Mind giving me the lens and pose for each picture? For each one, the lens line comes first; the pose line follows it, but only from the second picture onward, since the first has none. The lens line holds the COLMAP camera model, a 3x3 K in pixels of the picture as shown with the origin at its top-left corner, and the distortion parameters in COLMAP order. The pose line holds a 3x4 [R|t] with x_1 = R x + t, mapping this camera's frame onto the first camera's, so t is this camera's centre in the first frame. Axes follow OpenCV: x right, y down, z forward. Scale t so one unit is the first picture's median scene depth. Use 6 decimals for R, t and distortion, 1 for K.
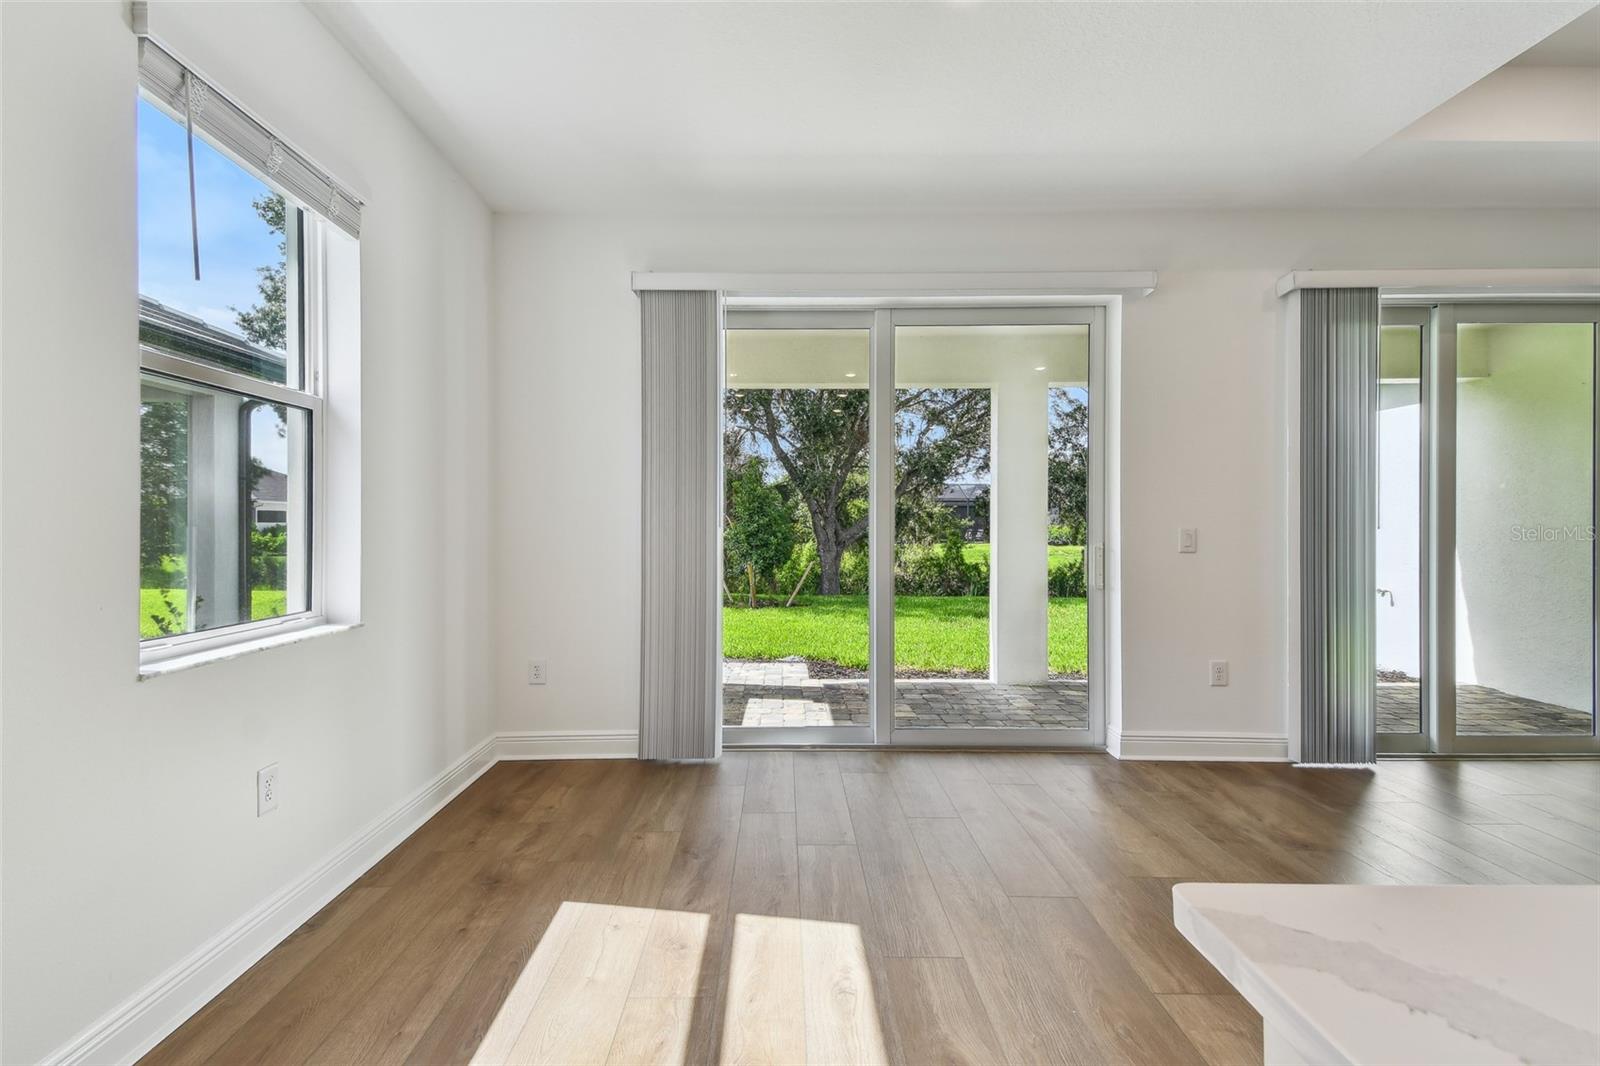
lens RADIAL K [[719.6, 0, 784.2], [0, 719.6, 521.7], [0, 0, 1]] dist [0.052090, -0.020576]
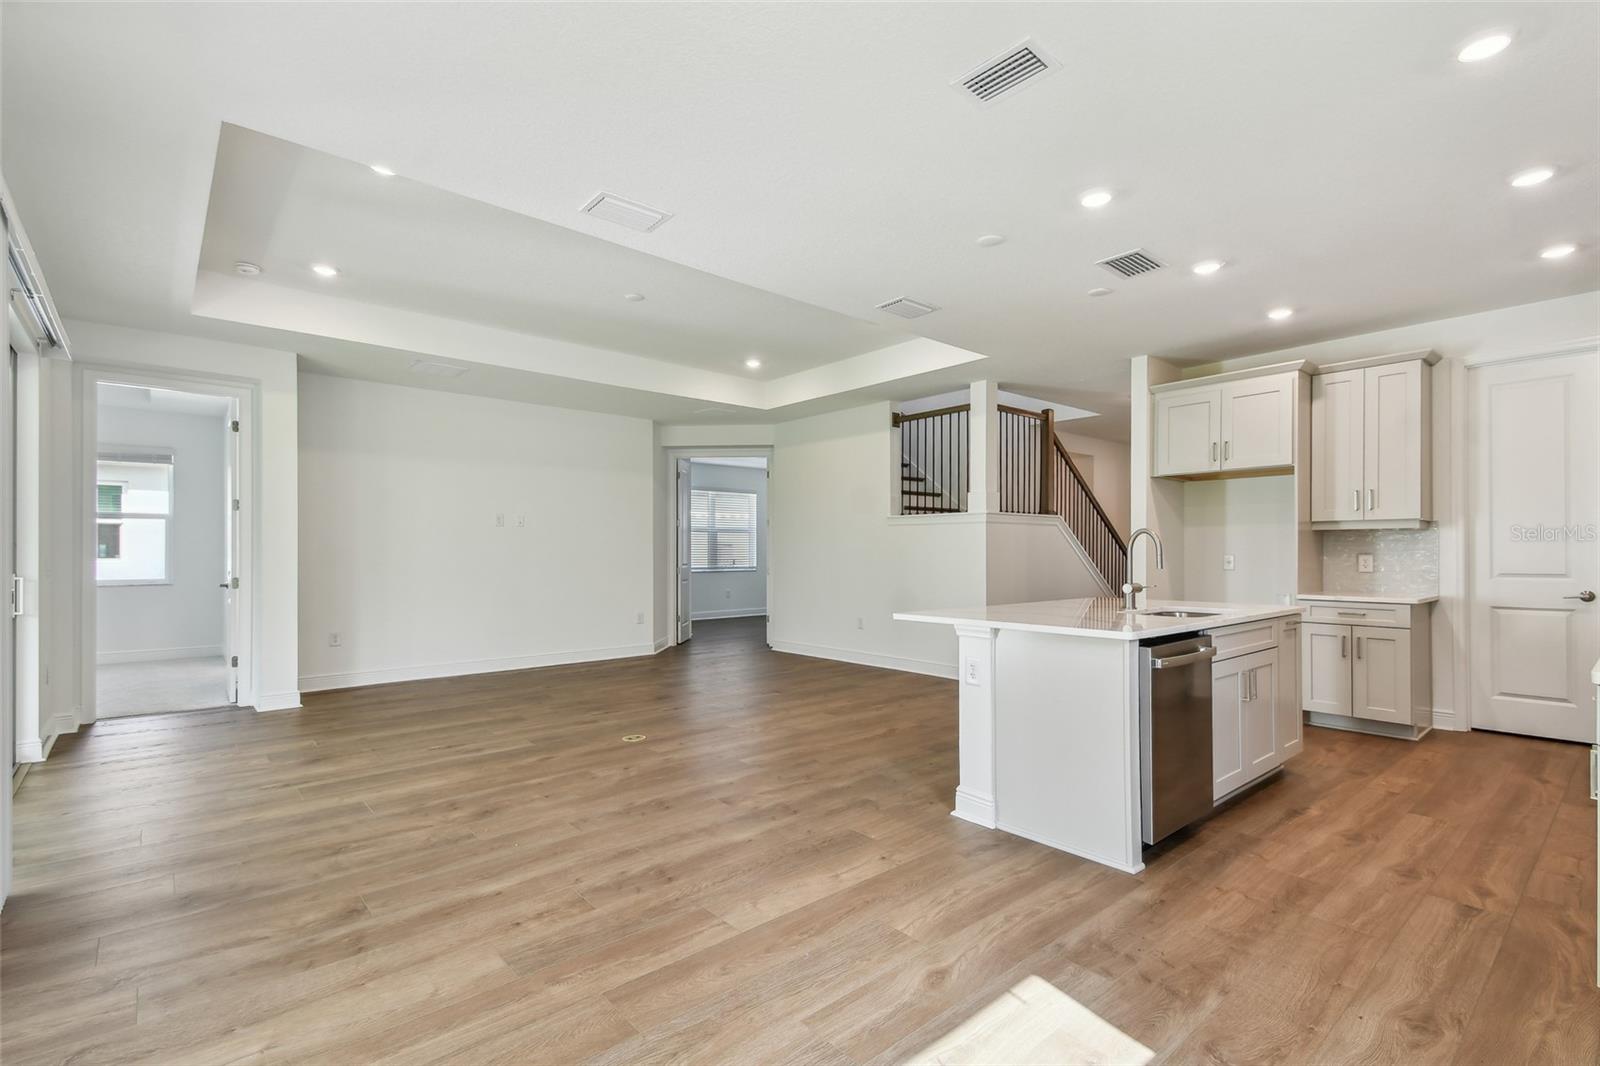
lens RADIAL K [[719.6, 0, 801.1], [0, 719.6, 552.6], [0, 0, 1]] dist [0.052090, -0.020576]
pose [[-0.652788, -0.001344, 0.757540, -0.054640], [-0.002531, 0.999997, -0.000407, -0.000141], [-0.757537, -0.002183, -0.652789, 0.190510]]
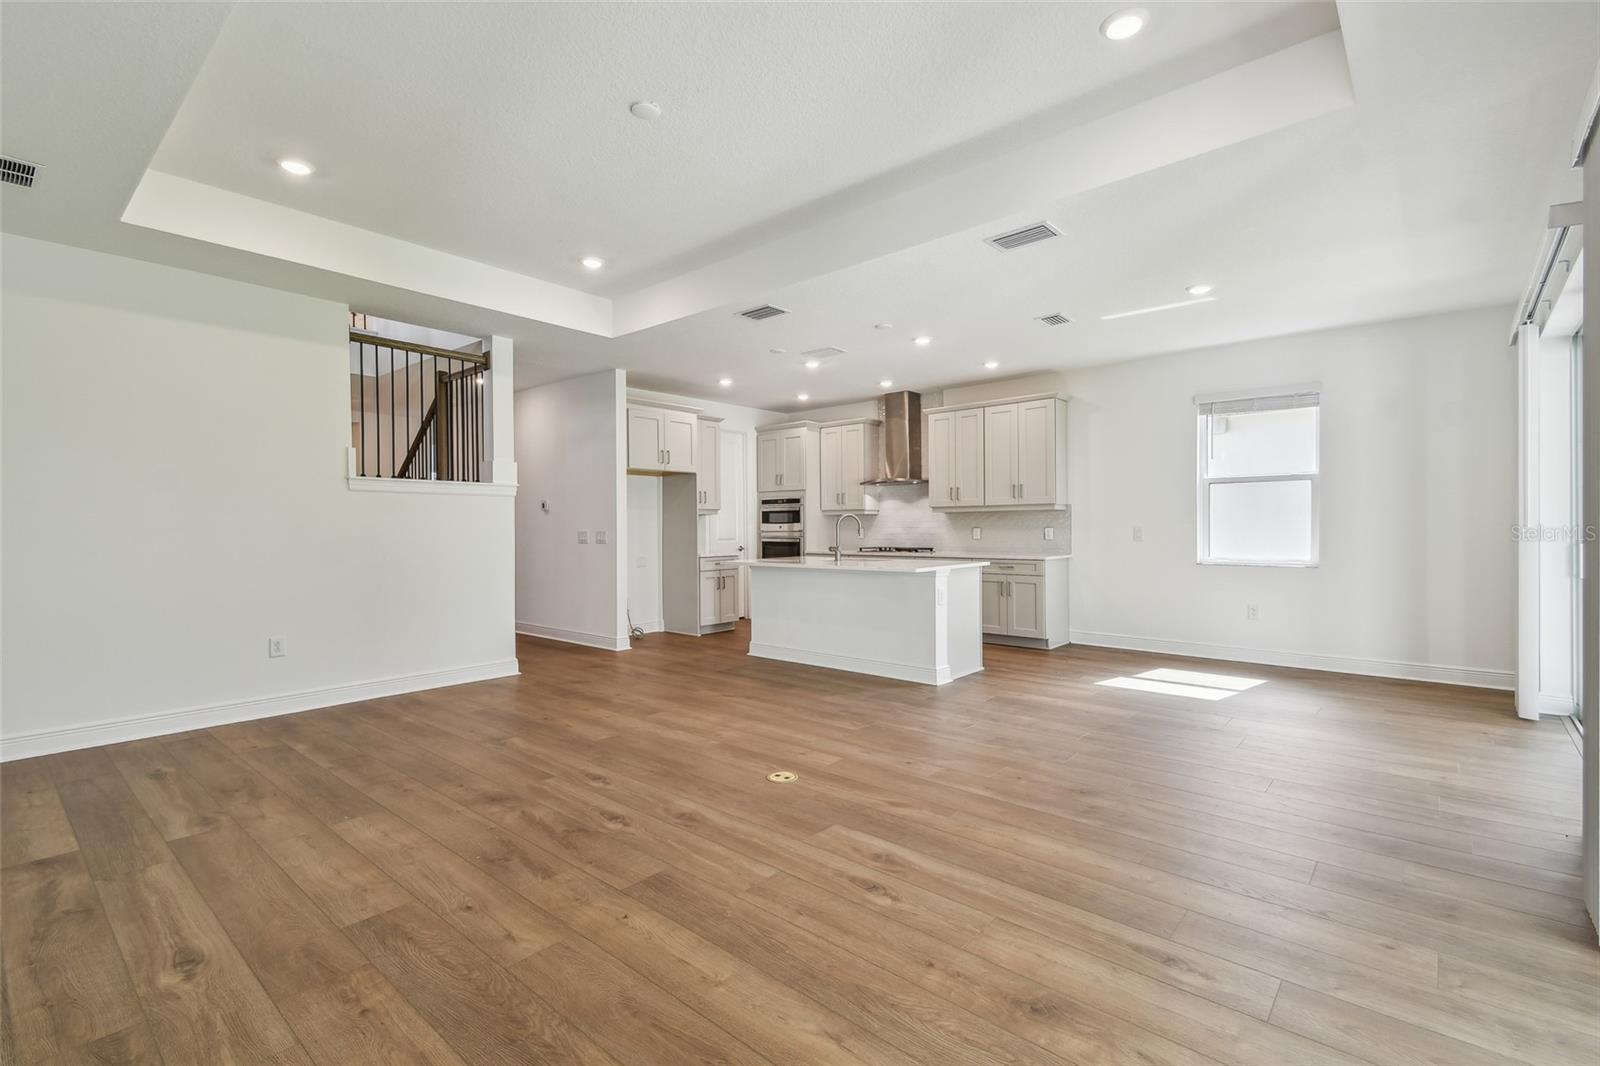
lens RADIAL K [[719.6, 0, 792.9], [0, 719.6, 528.1], [0, 0, 1]] dist [0.052090, -0.020576]
pose [[-0.663373, 0.003485, -0.748281, 0.351407], [0.007878, 0.999966, -0.002327, 0.000694], [0.748247, -0.007439, -0.663378, 0.196917]]
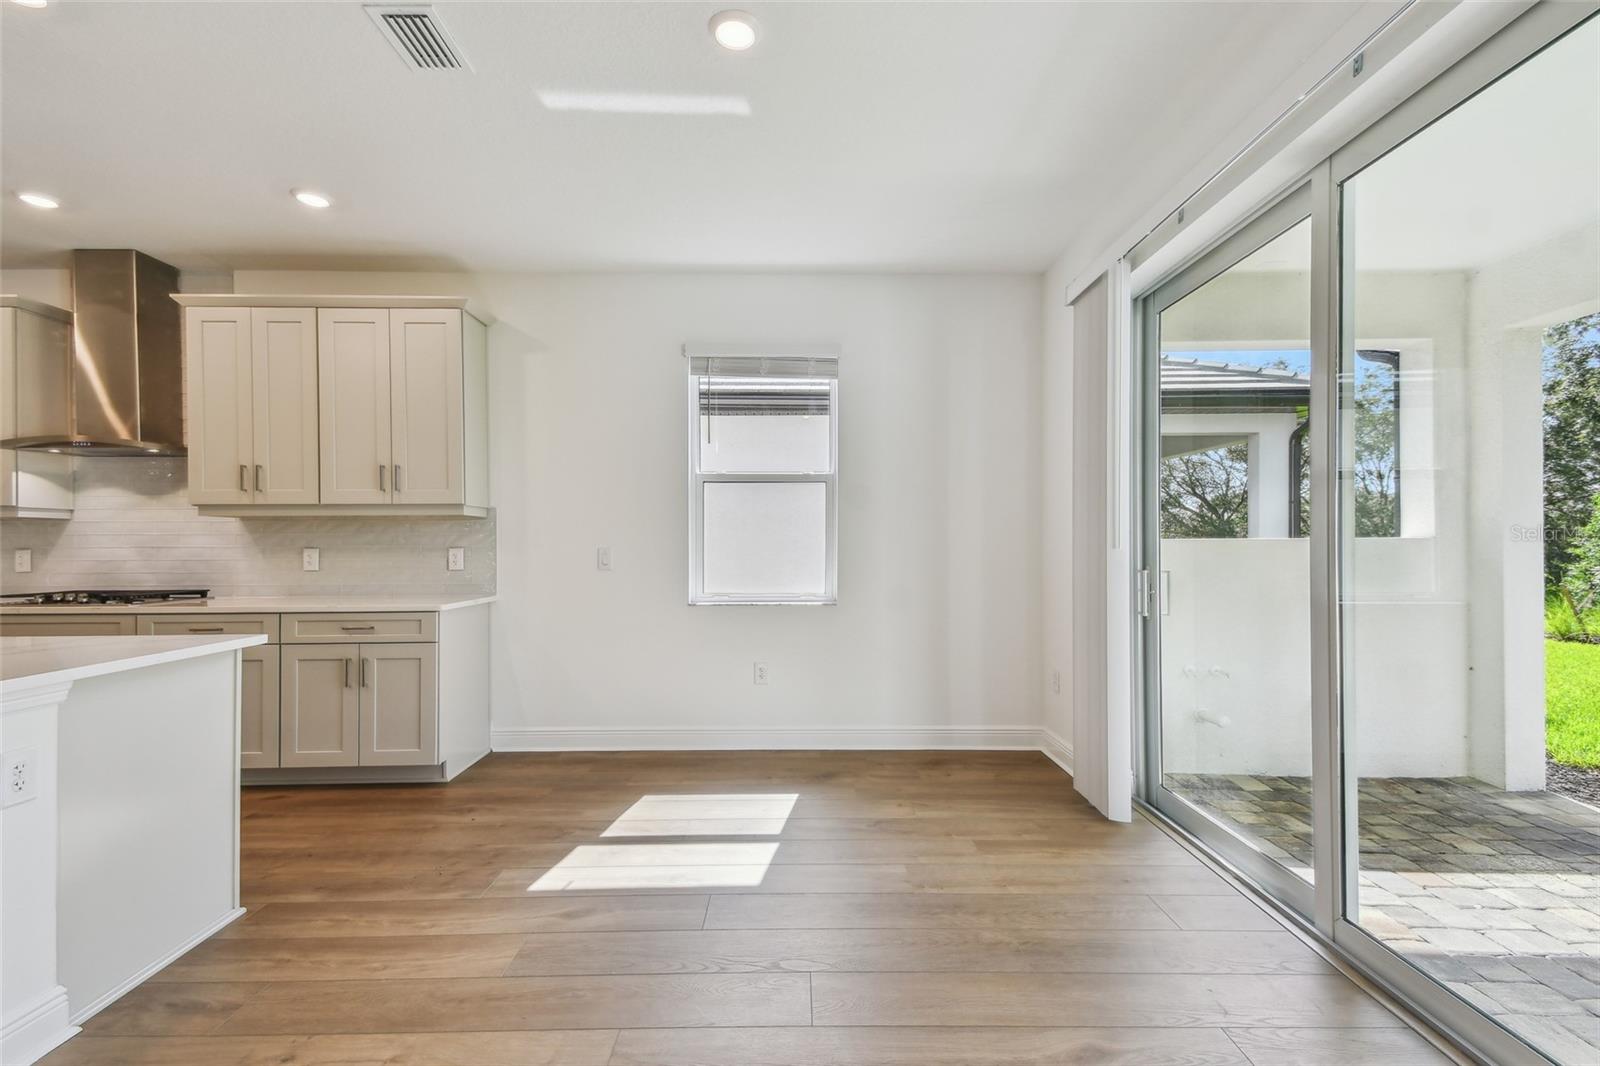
lens RADIAL K [[719.6, 0, 798.1], [0, 719.6, 543.7], [0, 0, 1]] dist [0.052090, -0.020576]
pose [[0.000338, -0.004056, -0.999992, 0.162637], [0.007908, 0.999961, -0.004054, 0.000899], [0.999969, -0.007907, 0.000370, 0.136395]]
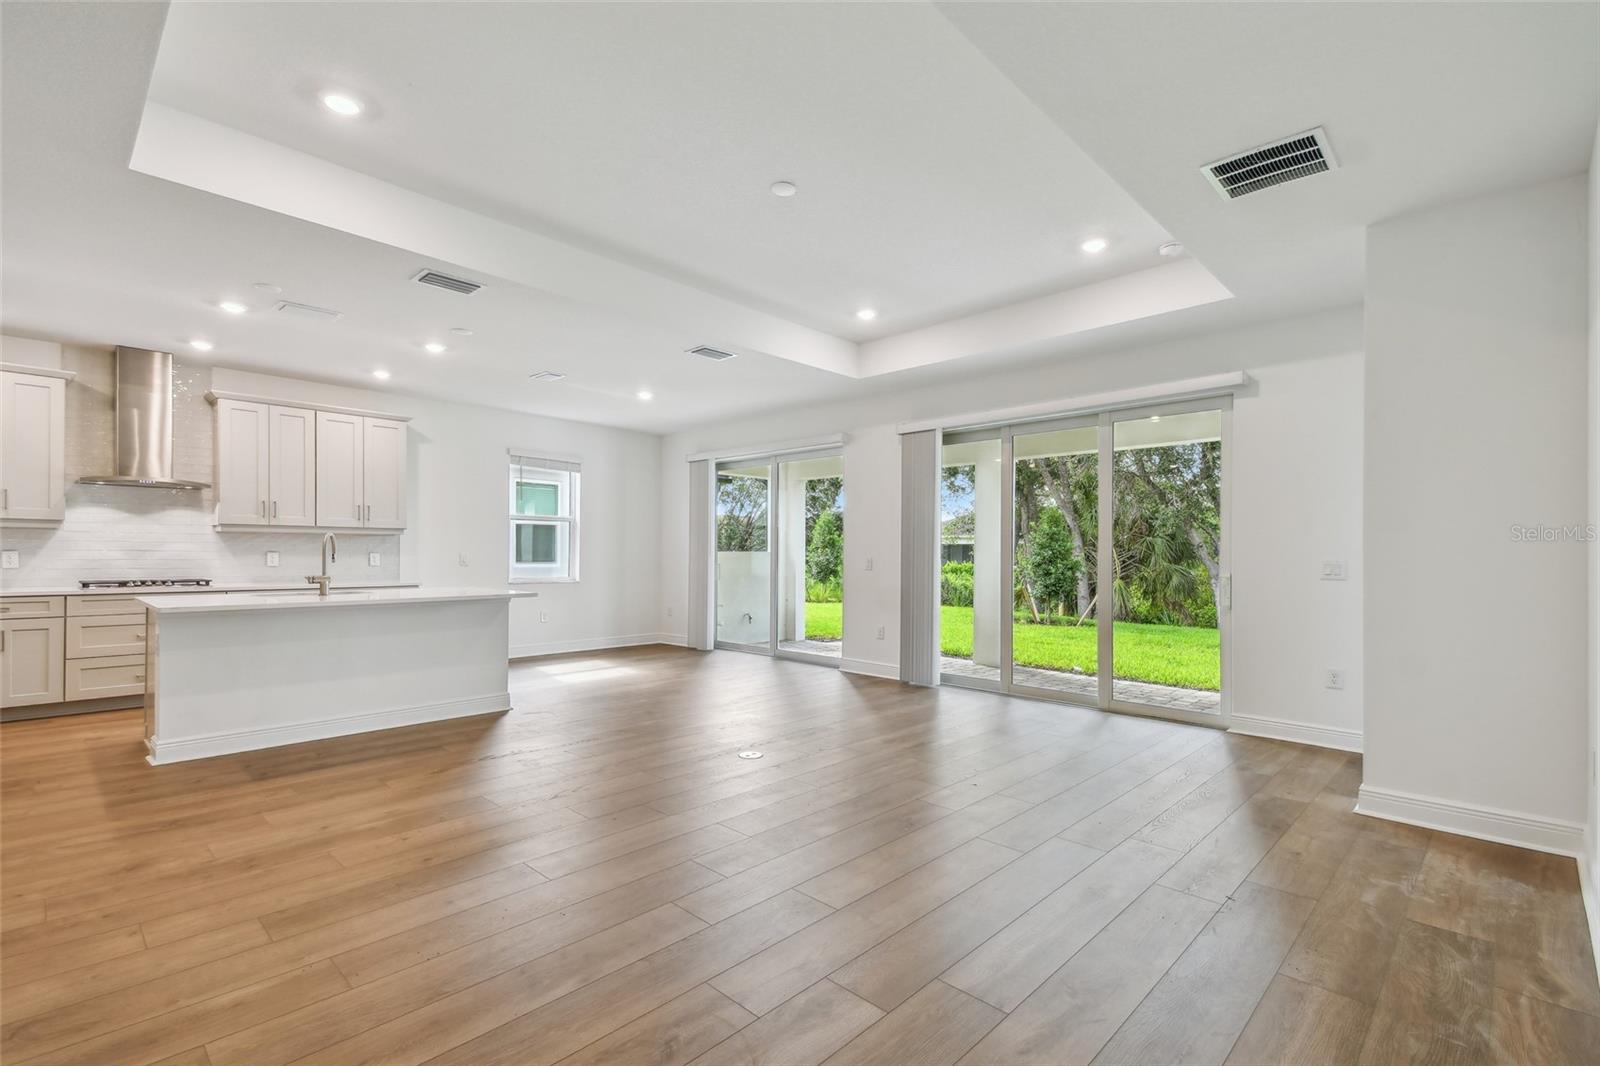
lens RADIAL K [[719.6, 0, 798.5], [0, 719.6, 554.0], [0, 0, 1]] dist [0.052090, -0.020576]
pose [[0.720540, 0.003990, -0.693402, 0.388823], [-0.004315, 0.999990, 0.001271, -0.000460], [0.693400, 0.002076, 0.720550, -0.116448]]
